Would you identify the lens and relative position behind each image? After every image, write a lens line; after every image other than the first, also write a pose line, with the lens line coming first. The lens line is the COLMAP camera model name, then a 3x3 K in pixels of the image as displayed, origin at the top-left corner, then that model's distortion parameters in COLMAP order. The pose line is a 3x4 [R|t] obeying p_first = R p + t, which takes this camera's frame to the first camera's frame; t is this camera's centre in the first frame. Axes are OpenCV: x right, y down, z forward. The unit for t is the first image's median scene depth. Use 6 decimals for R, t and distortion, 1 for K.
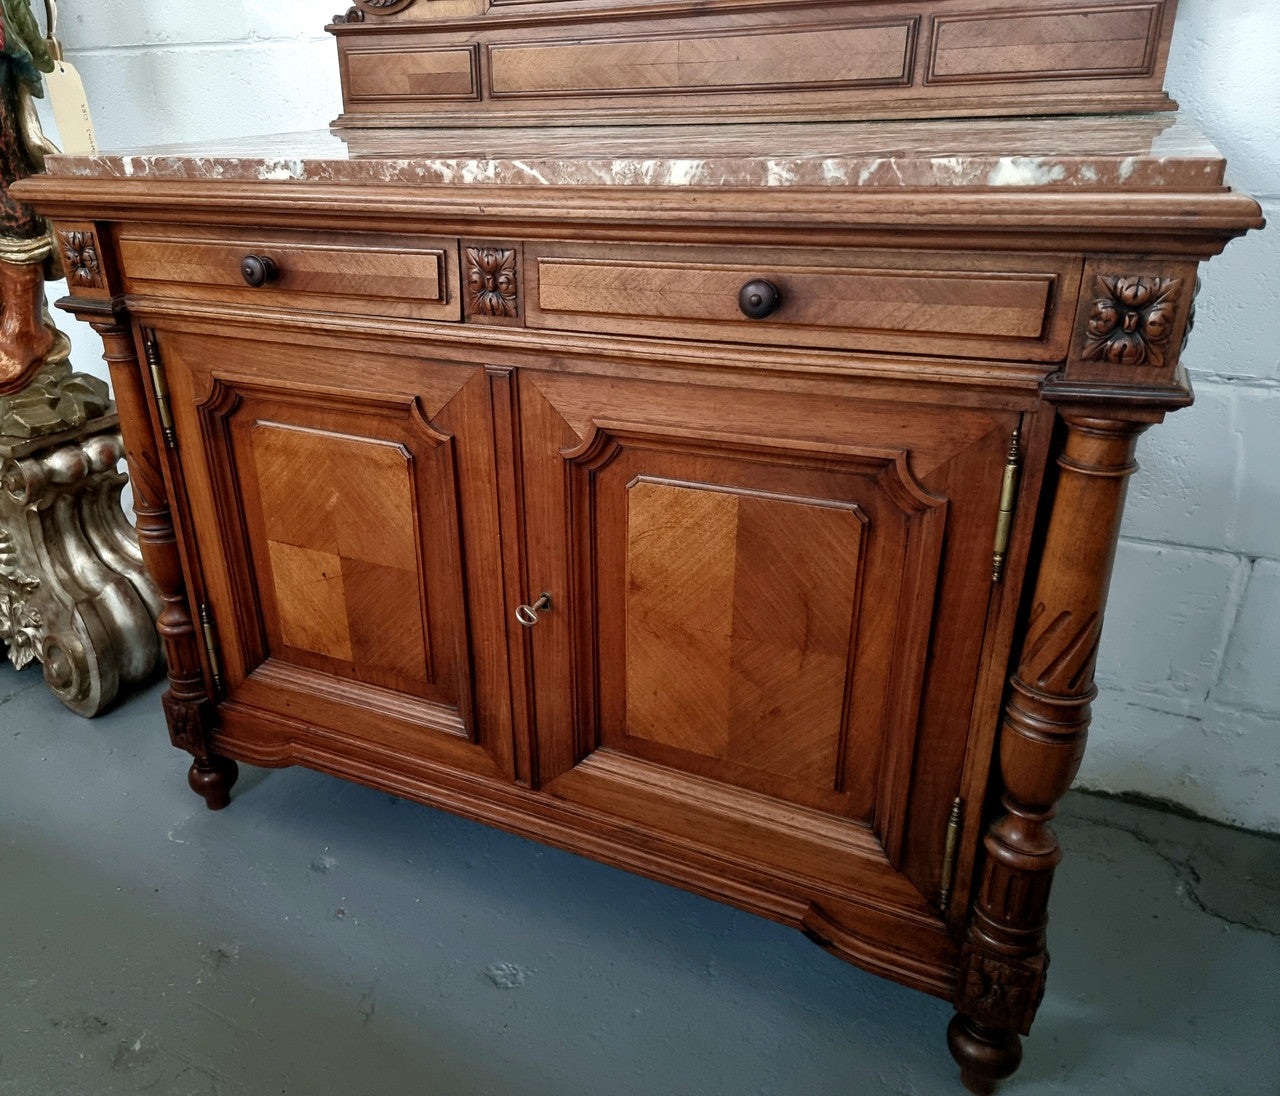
lens RADIAL K [[1021.0, 0, 544.8], [0, 1021.0, 543.1], [0, 0, 1]] dist [0.086637, -0.077275]
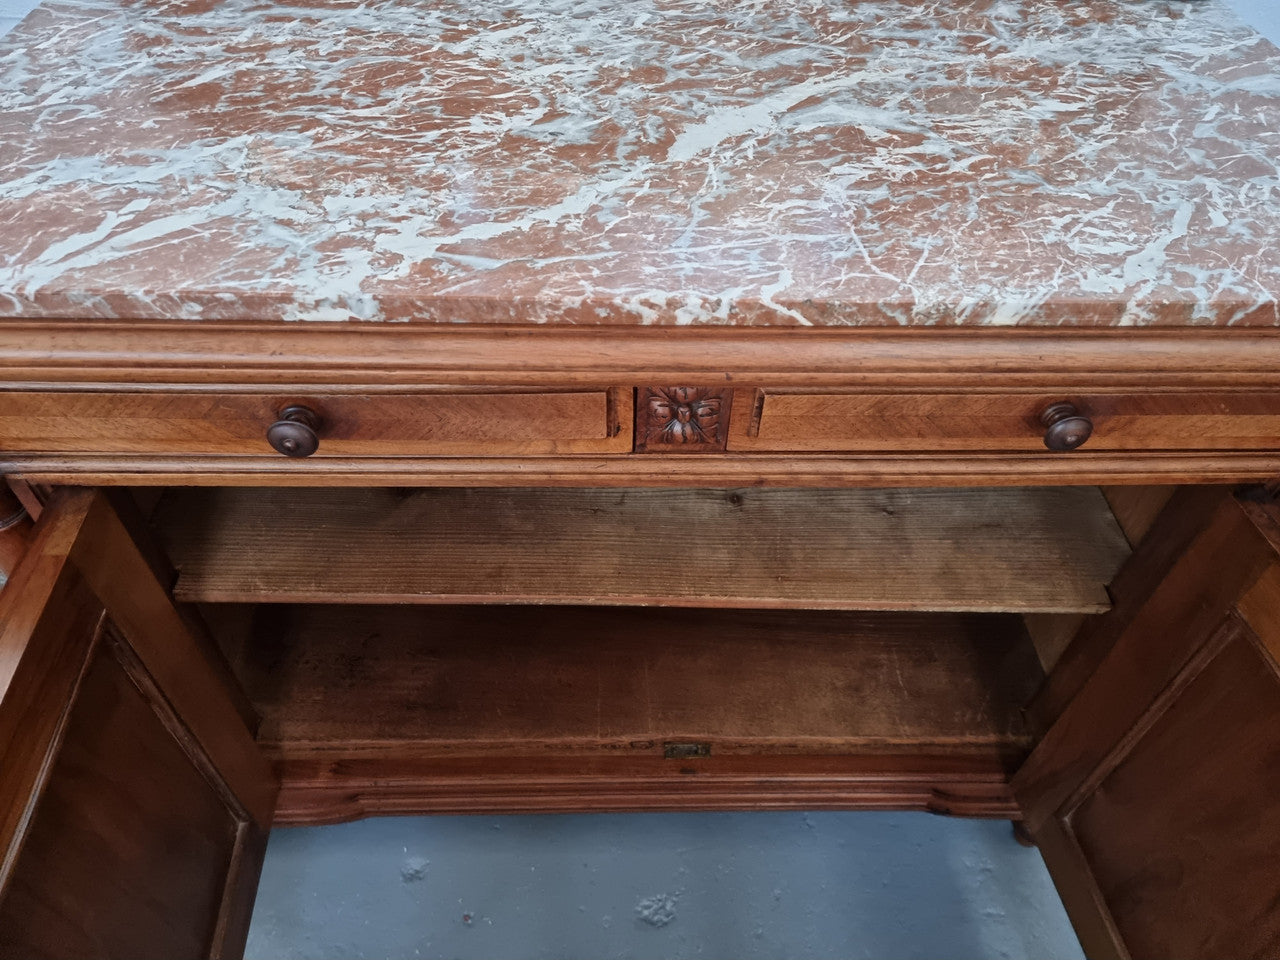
lens RADIAL K [[894.3, 0, 647.4], [0, 894.3, 486.3], [0, 0, 1]] dist [0.069739, -0.059960]
pose [[0.874790, -0.307989, 0.374011, -0.319023], [0.138279, 0.898553, 0.416511, -0.456914], [-0.464350, -0.312642, 0.828634, 0.434714]]
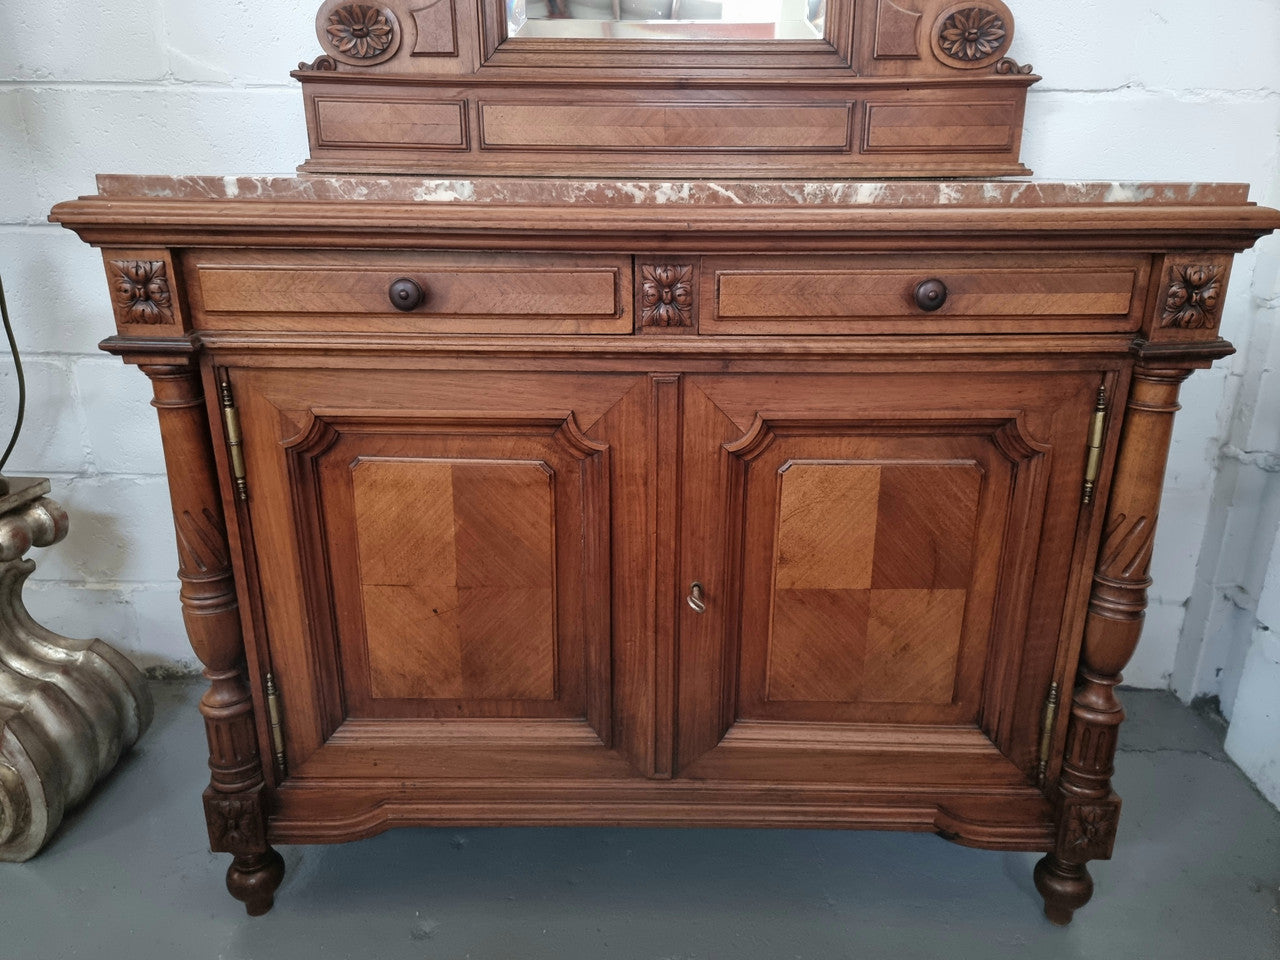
lens RADIAL K [[941.4, 0, 652.1], [0, 941.4, 523.6], [0, 0, 1]] dist [0.084856, -0.079280]
pose [[0.889941, -0.117475, 0.440686, -0.512570], [0.154371, 0.986813, -0.048685, 0.030639], [-0.429156, 0.111356, 0.896340, 0.124958]]
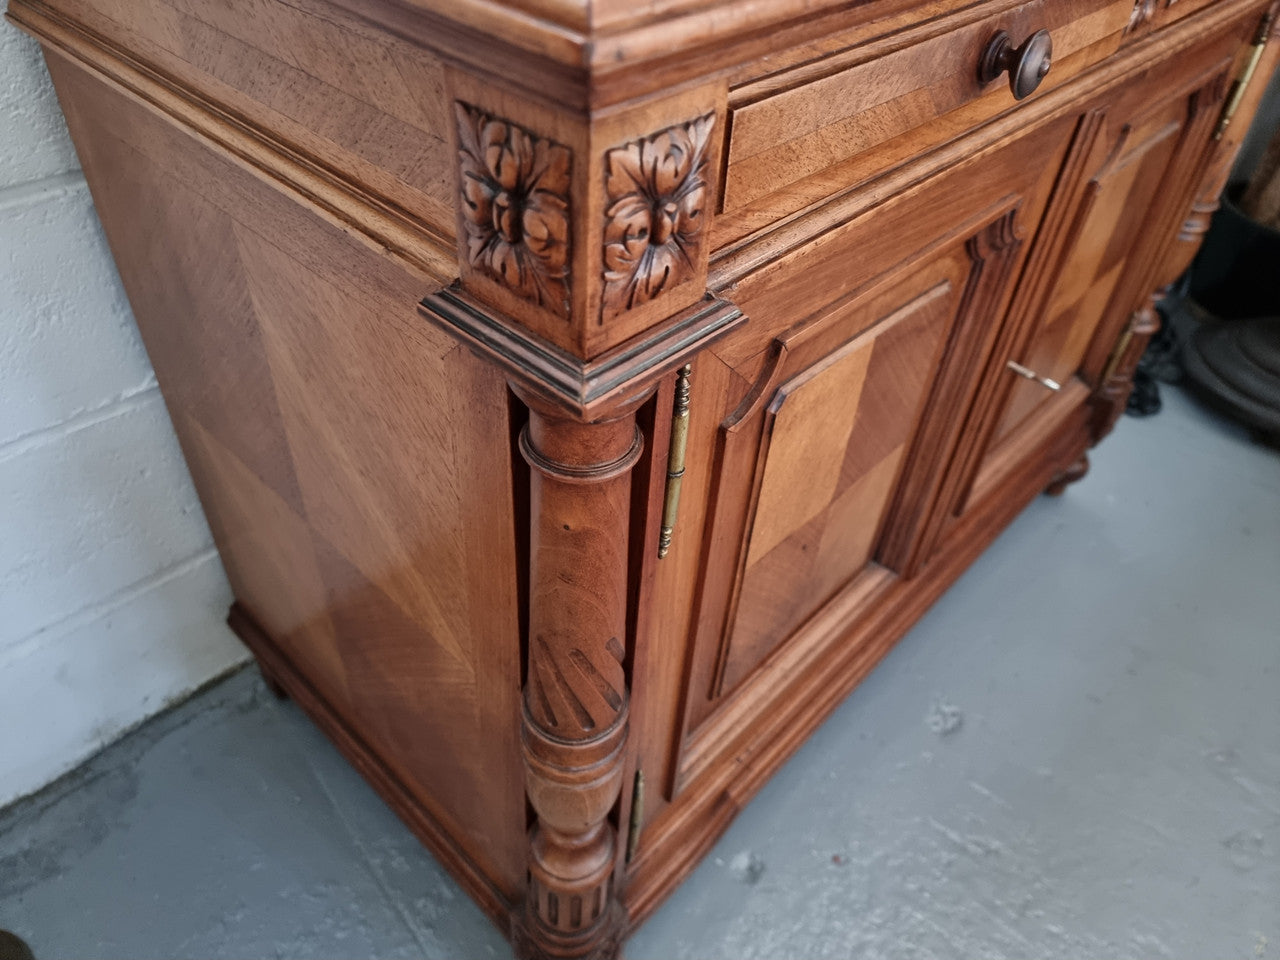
lens RADIAL K [[906.6, 0, 645.0], [0, 906.6, 472.6], [0, 0, 1]] dist [0.062393, -0.068259]
pose [[0.274893, -0.594211, 0.755875, -0.796675], [0.337888, 0.795720, 0.502653, -0.402664], [-0.900147, 0.117225, 0.419515, 1.039693]]
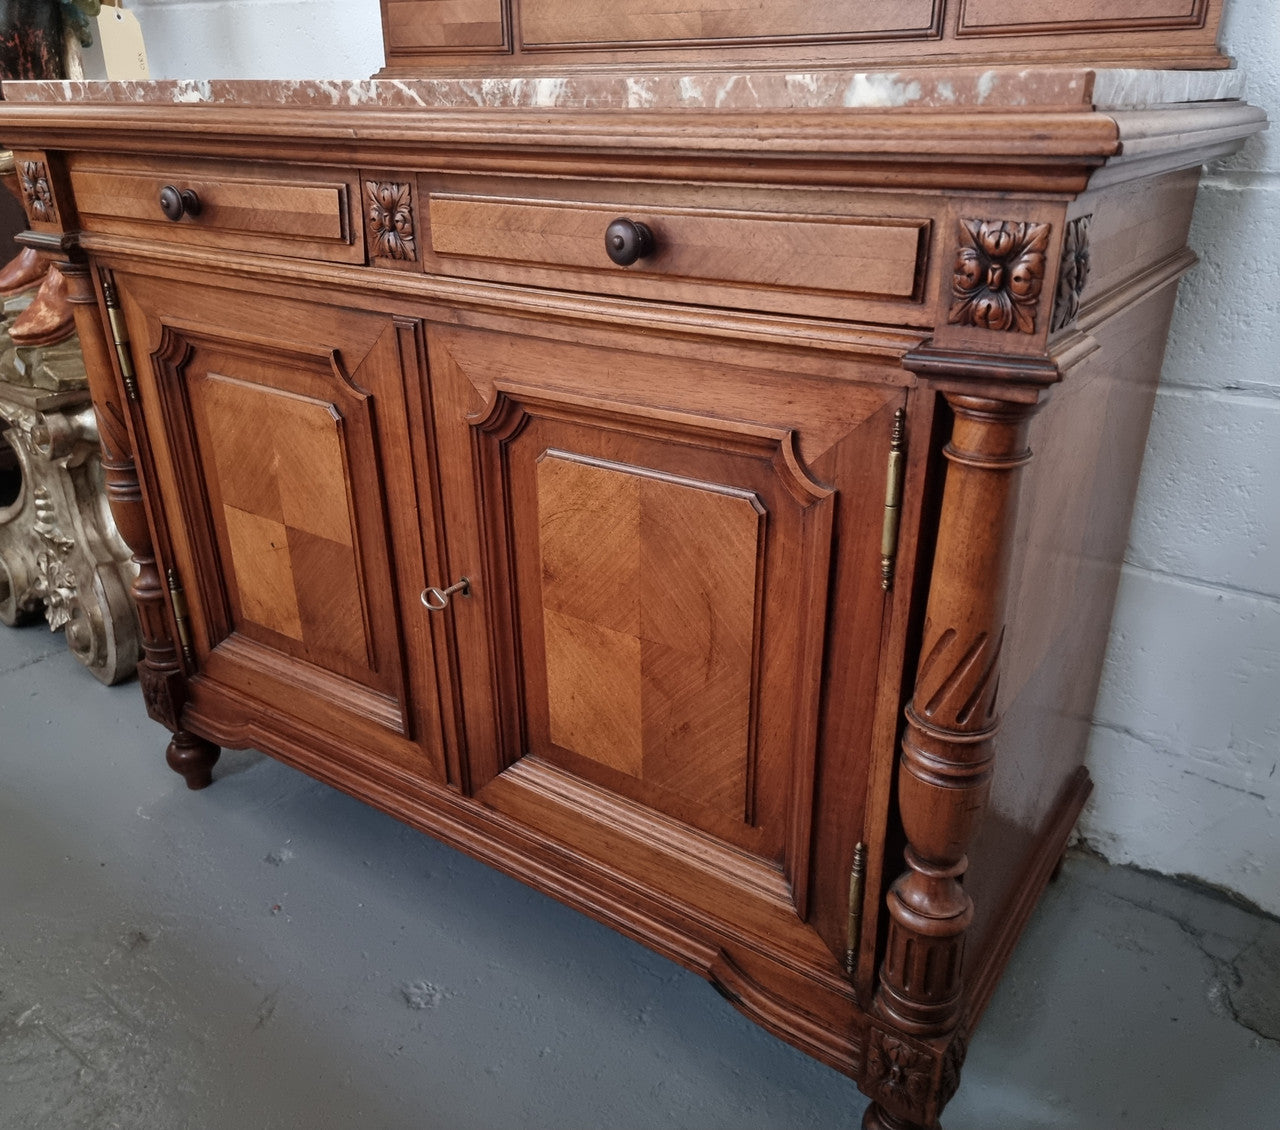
lens RADIAL K [[1053.1, 0, 656.3], [0, 1053.1, 565.5], [0, 0, 1]] dist [0.081332, -0.068303]
pose [[0.990981, 0.080390, -0.107214, 0.289485], [-0.081065, 0.996707, -0.001943, 0.028871], [0.106705, 0.010616, 0.994234, 0.093284]]
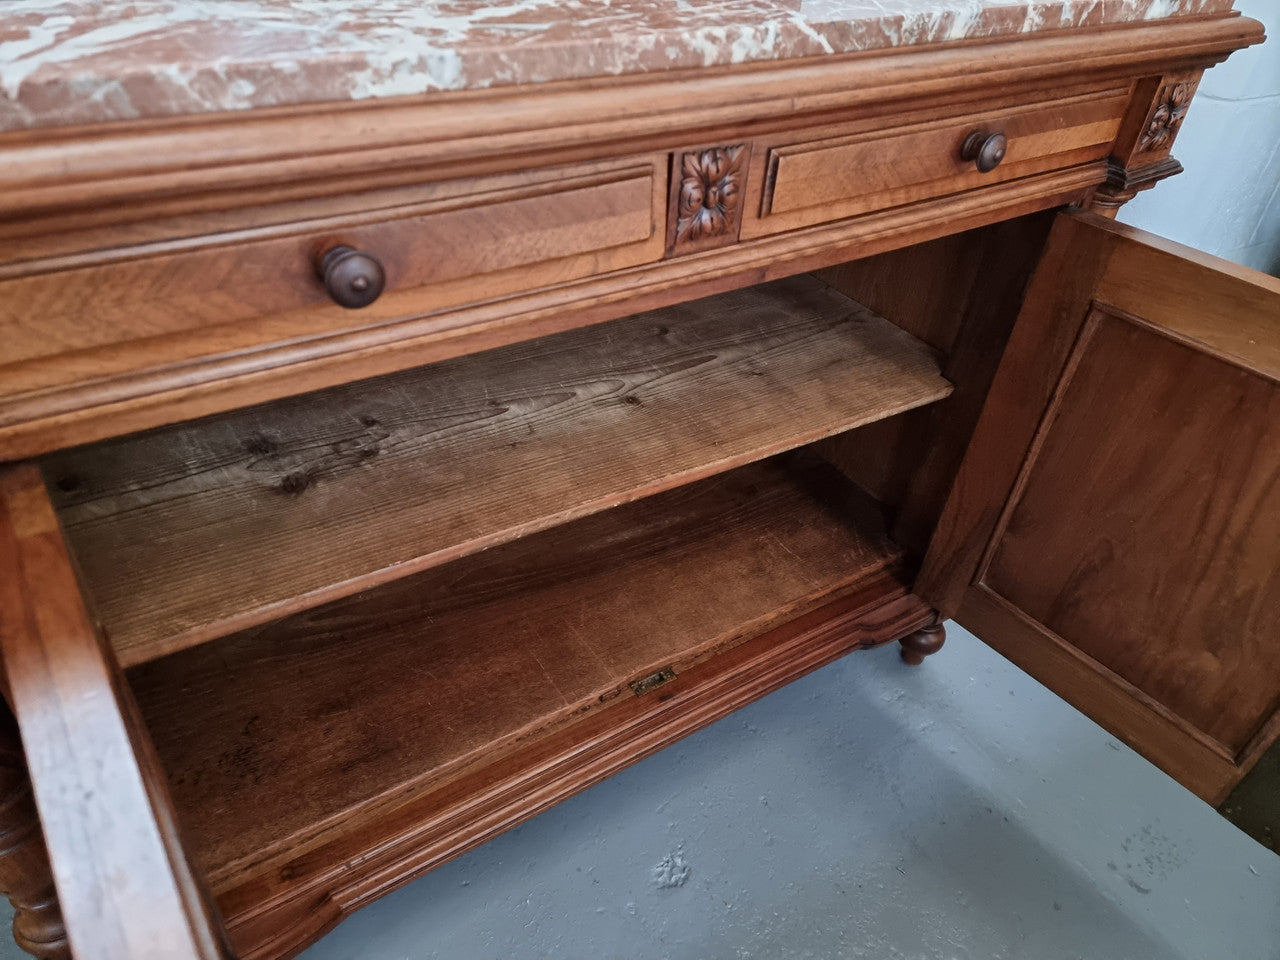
lens RADIAL K [[886.9, 0, 629.7], [0, 886.9, 479.9], [0, 0, 1]] dist [0.080416, -0.070298]
pose [[0.499467, -0.480328, 0.720984, -0.608078], [0.273846, 0.877089, 0.394619, -0.326948], [-0.821913, 0.000339, 0.569612, 0.650453]]
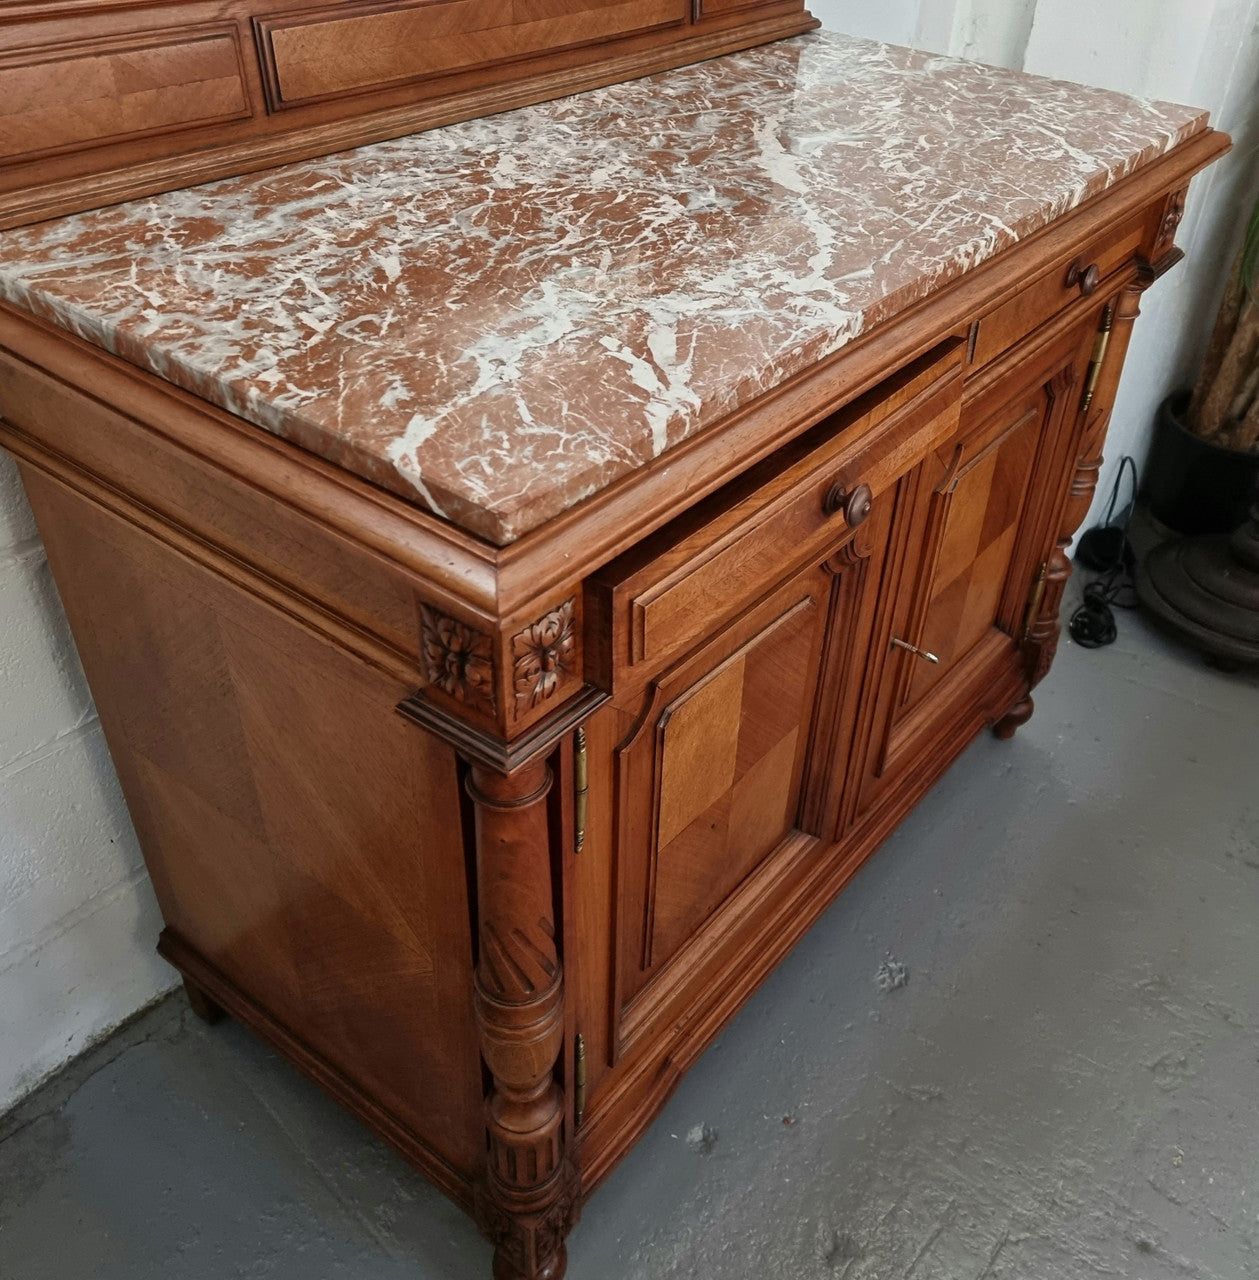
lens RADIAL K [[1205.7, 0, 730.1], [0, 1205.7, 639.2], [0, 0, 1]] dist [0.085101, -0.076973]
pose [[0.150467, -0.566284, 0.810359, -1.043208], [0.344540, 0.798339, 0.493910, -0.623012], [-0.926635, 0.204884, 0.315231, 0.842035]]
